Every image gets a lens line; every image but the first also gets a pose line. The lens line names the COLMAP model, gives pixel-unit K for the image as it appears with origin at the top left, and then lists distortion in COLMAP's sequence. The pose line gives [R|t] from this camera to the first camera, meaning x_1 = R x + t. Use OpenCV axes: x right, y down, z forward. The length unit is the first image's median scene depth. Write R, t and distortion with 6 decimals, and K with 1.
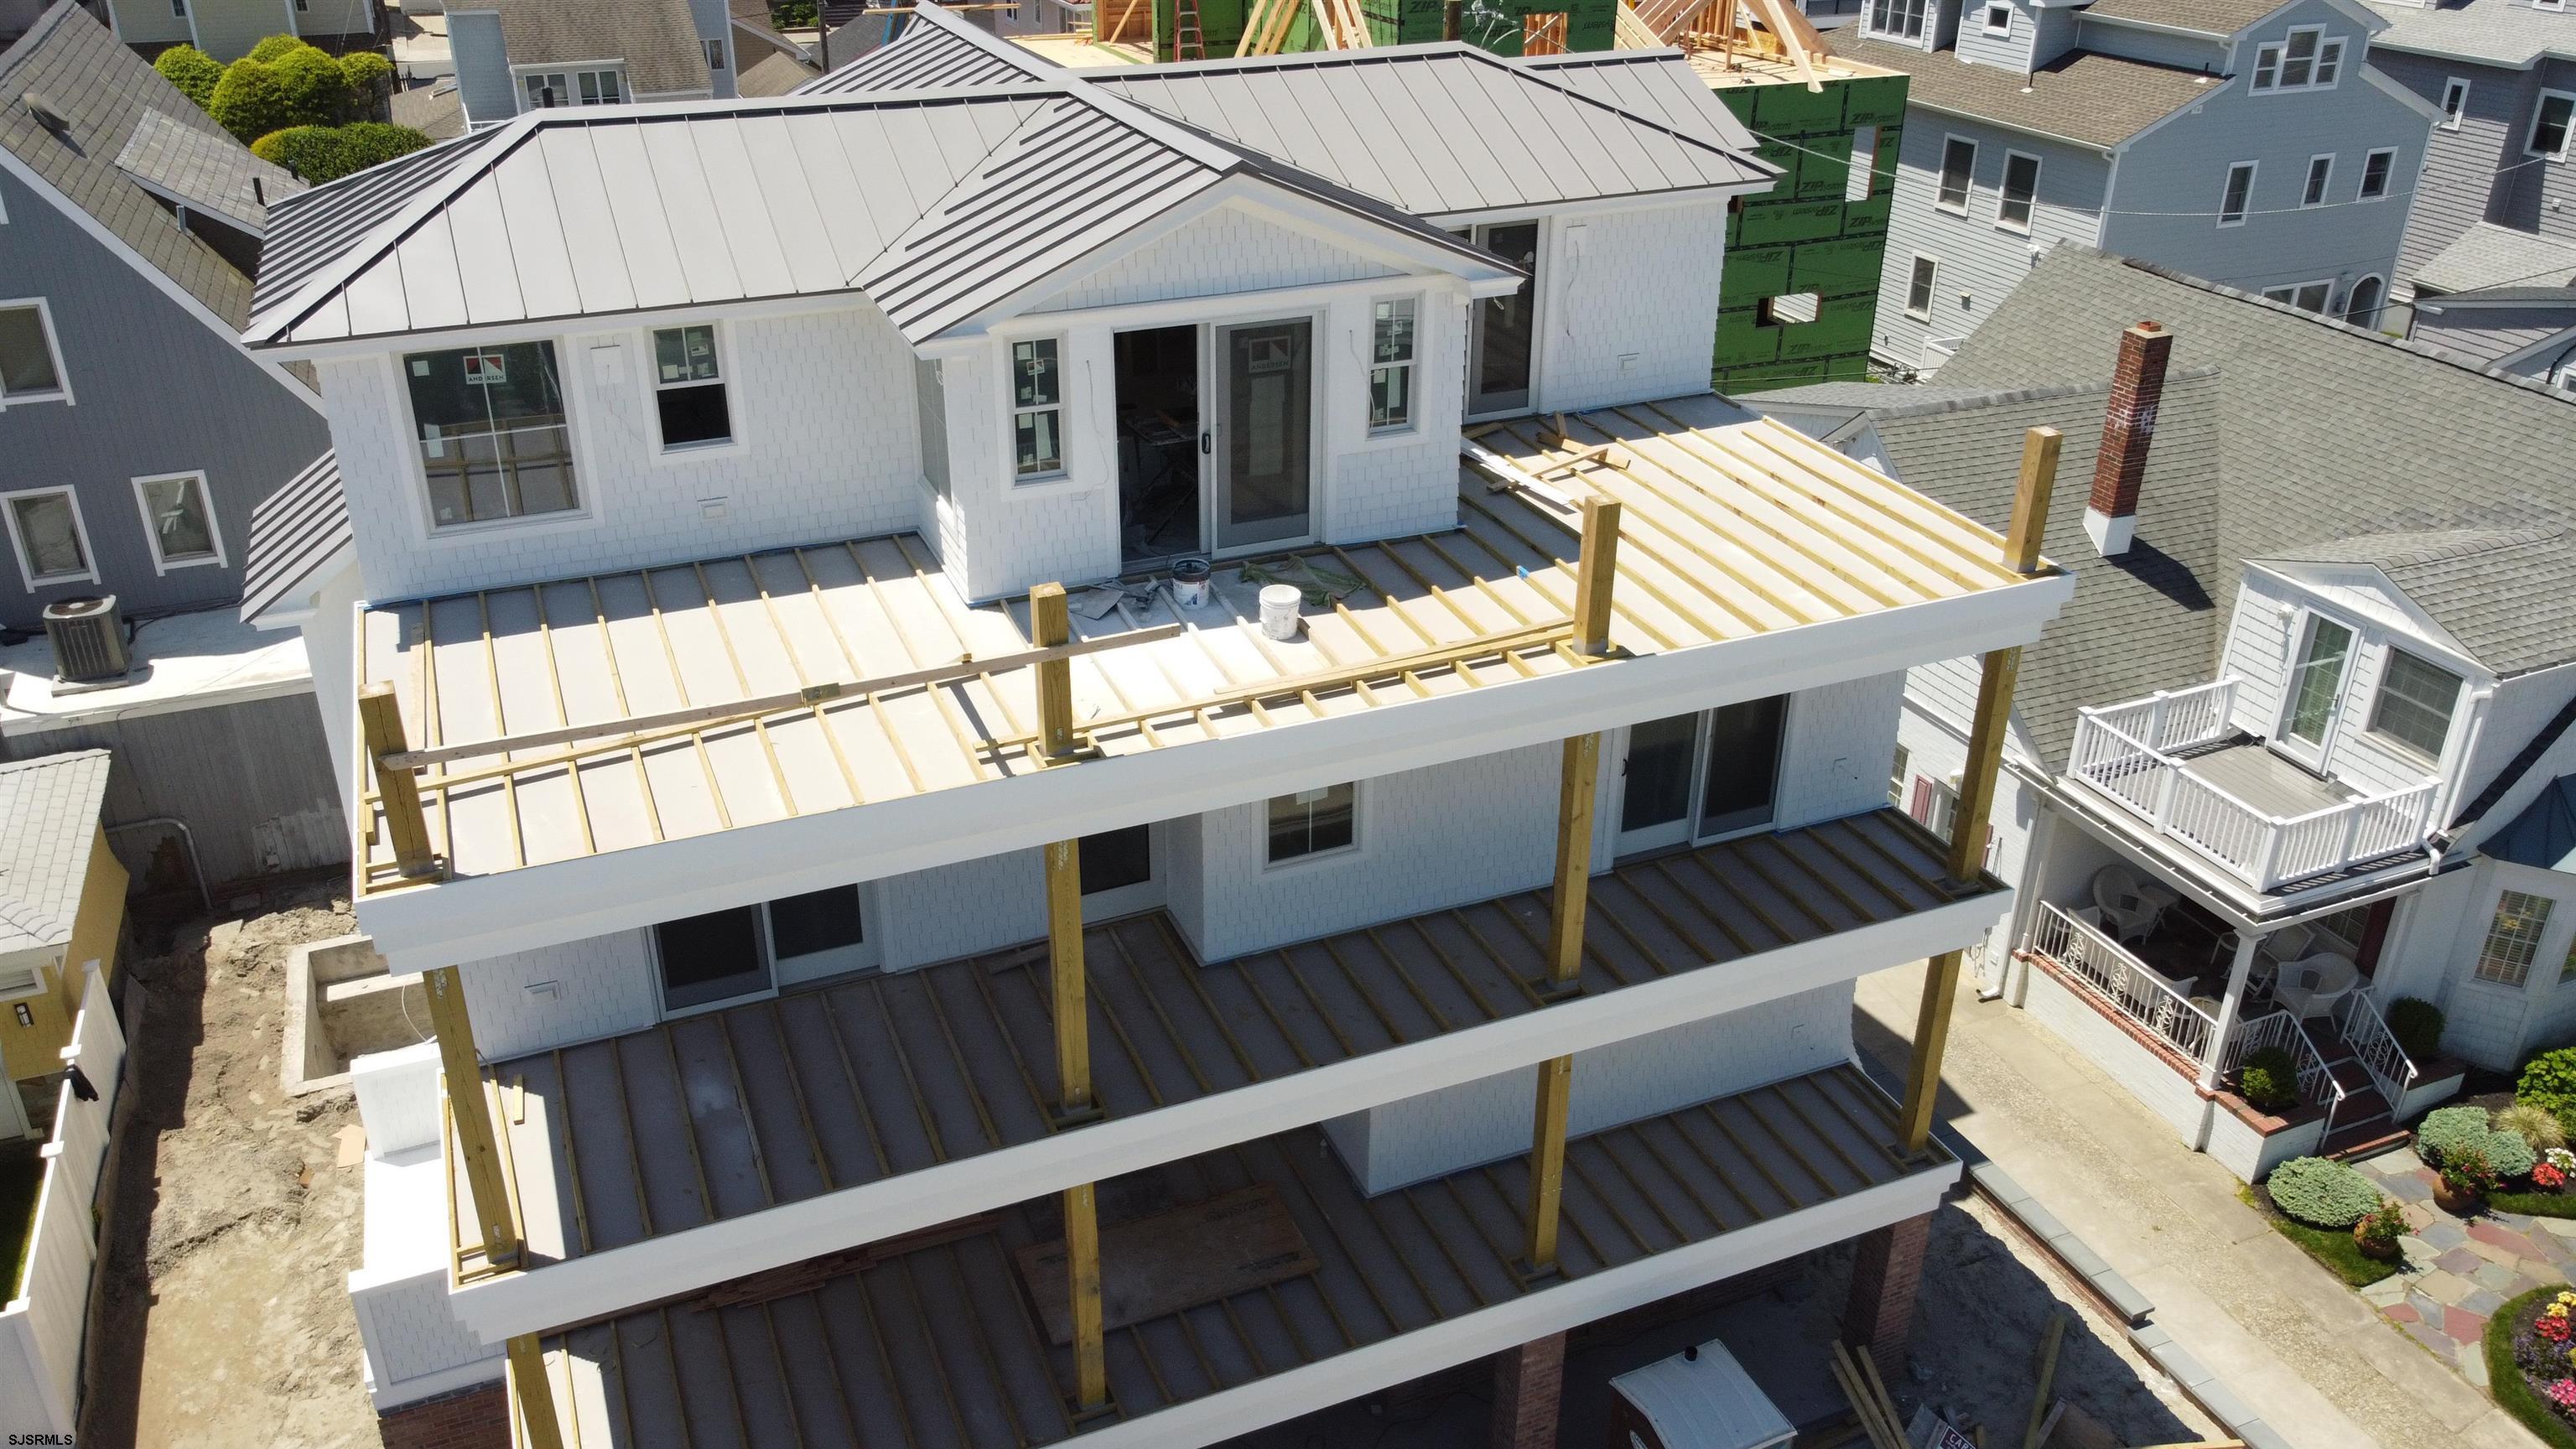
lens RADIAL K [[1950.4, 0, 1282.2], [0, 1950.4, 697.0], [0, 0, 1]] dist [0.007912, -0.010544]
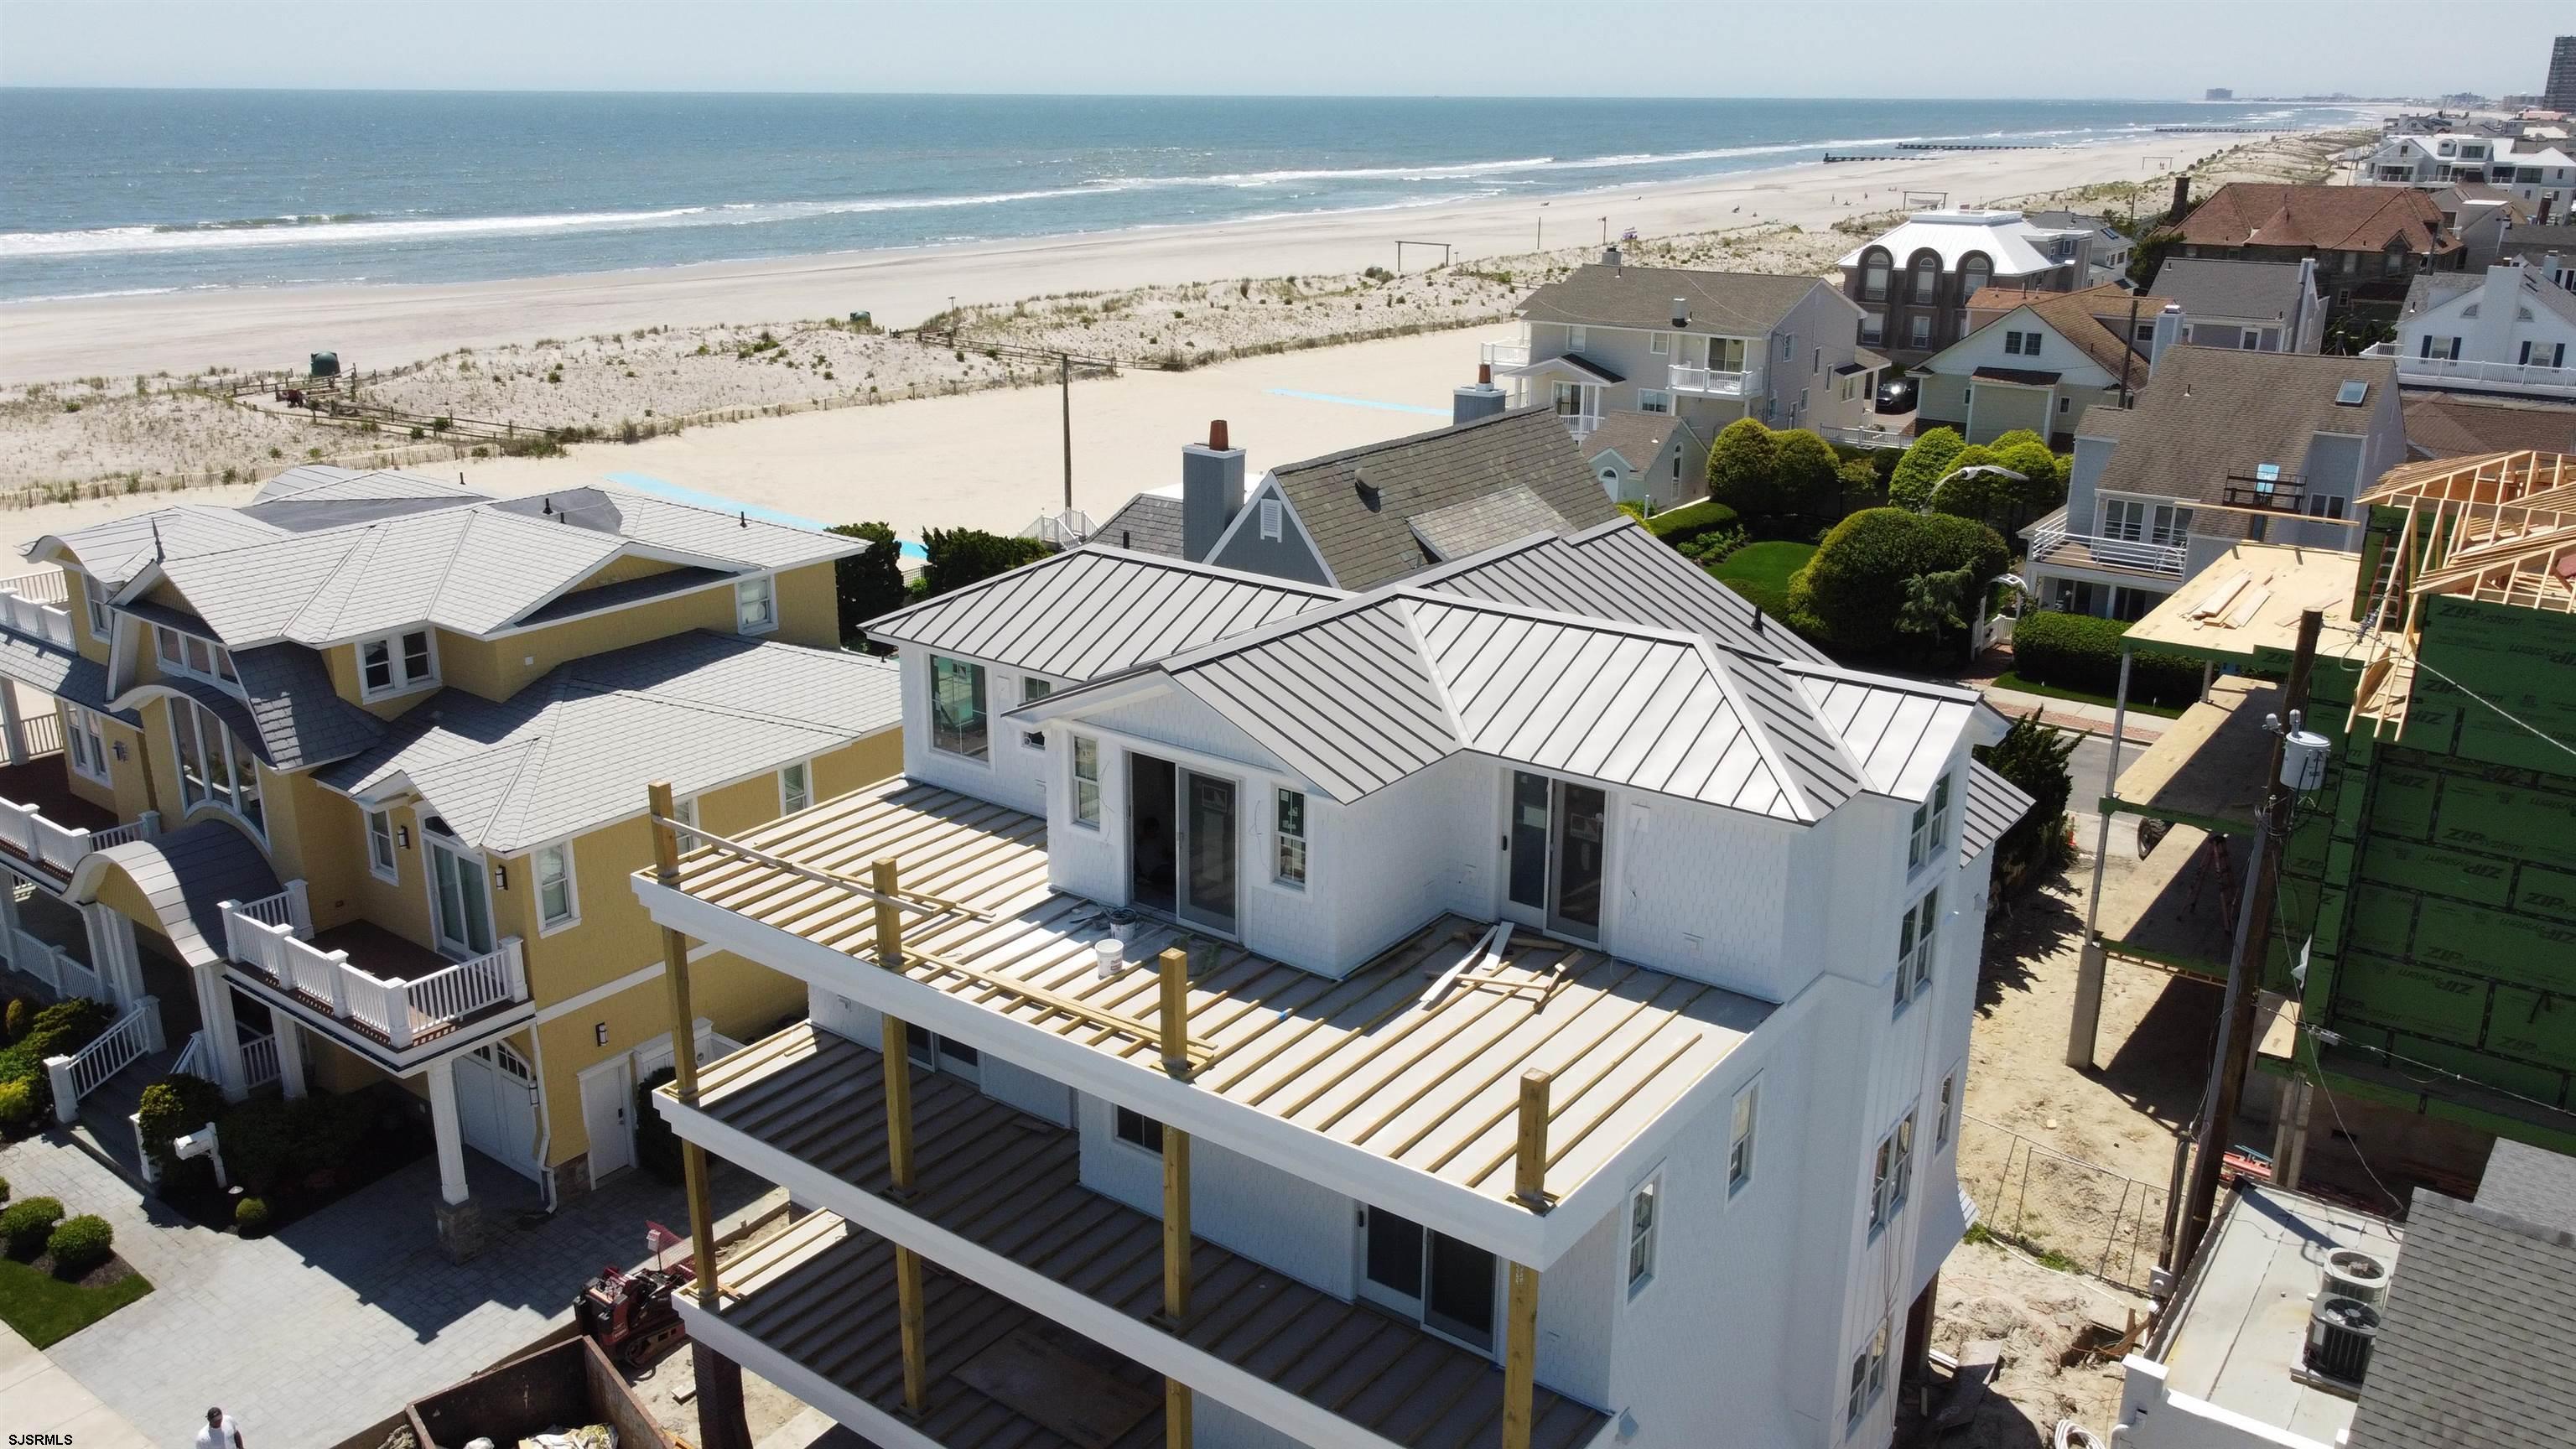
lens RADIAL K [[1950.4, 0, 1279.2], [0, 1950.4, 702.4], [0, 0, 1]] dist [0.007912, -0.010544]
pose [[0.507947, 0.255678, -0.822568, 0.980535], [-0.386773, 0.920955, 0.047422, -0.273135], [0.769672, 0.294060, 0.566686, 0.175216]]
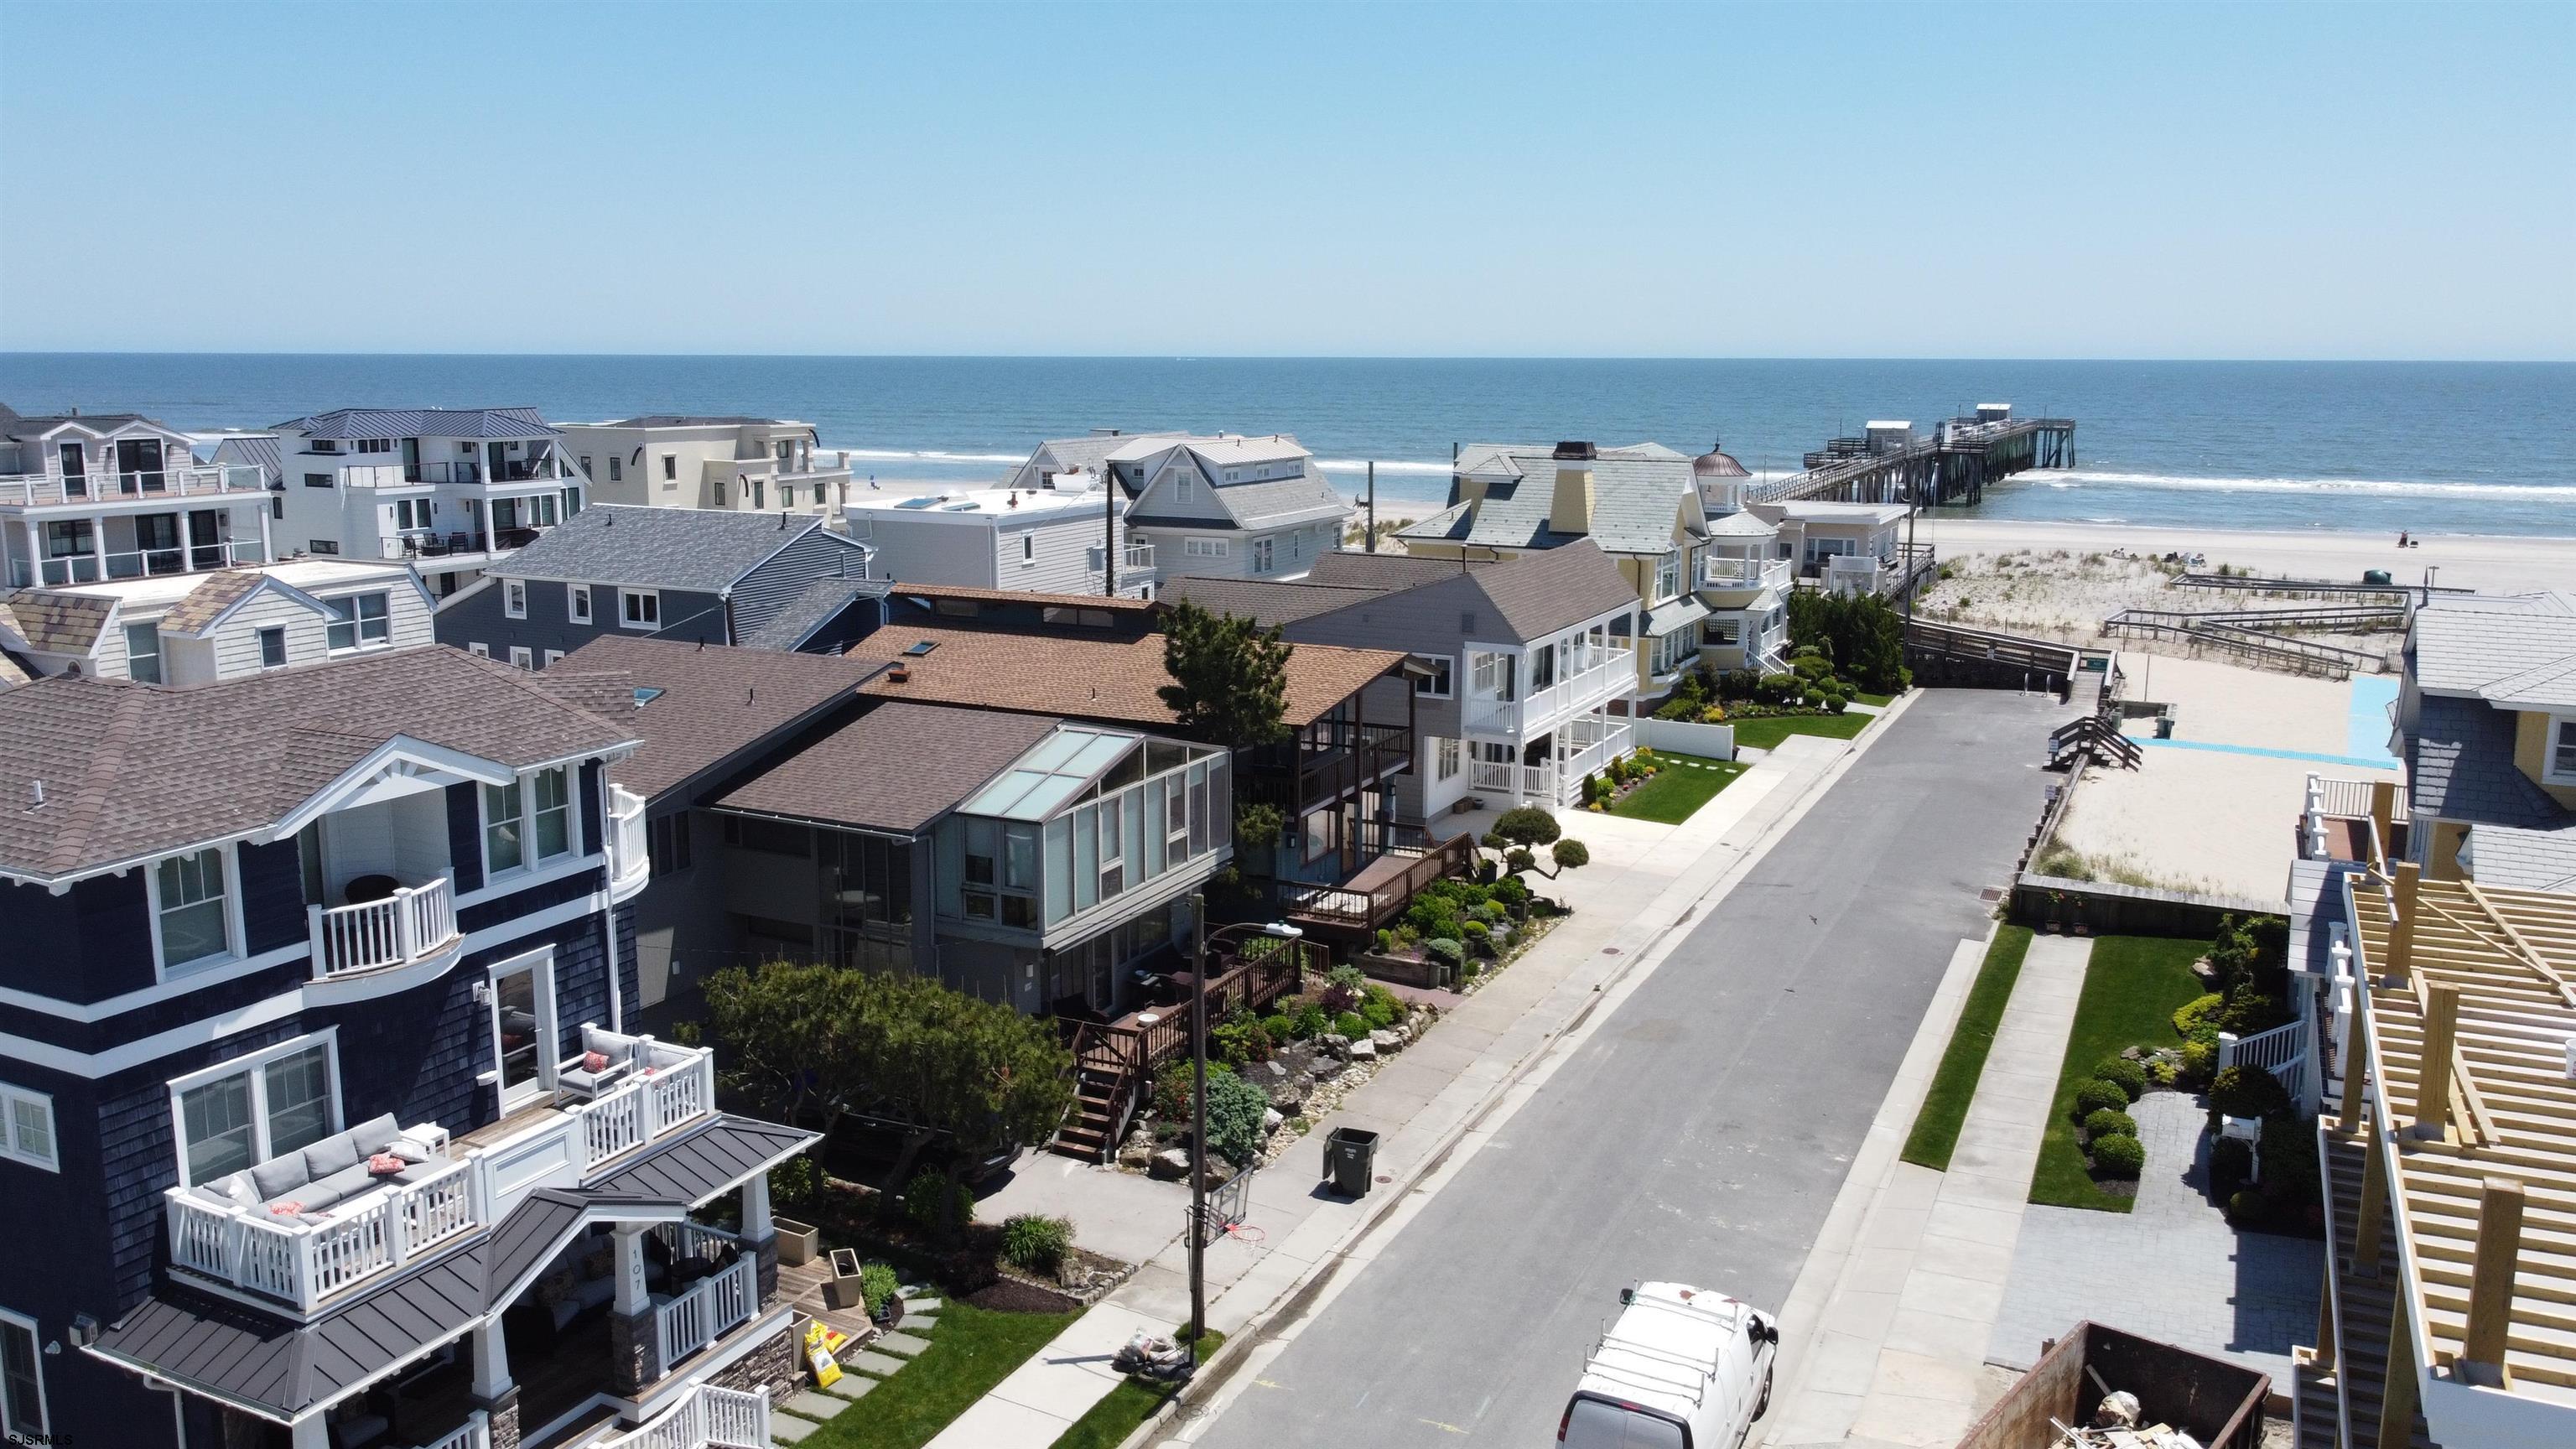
lens RADIAL K [[1950.4, 0, 1276.9], [0, 1950.4, 694.9], [0, 0, 1]] dist [0.007912, -0.010544]
pose [[-0.757194, 0.105895, -0.644550, 1.010918], [-0.297124, 0.822932, 0.484252, -0.428759], [0.581700, 0.558183, -0.591655, 0.896164]]
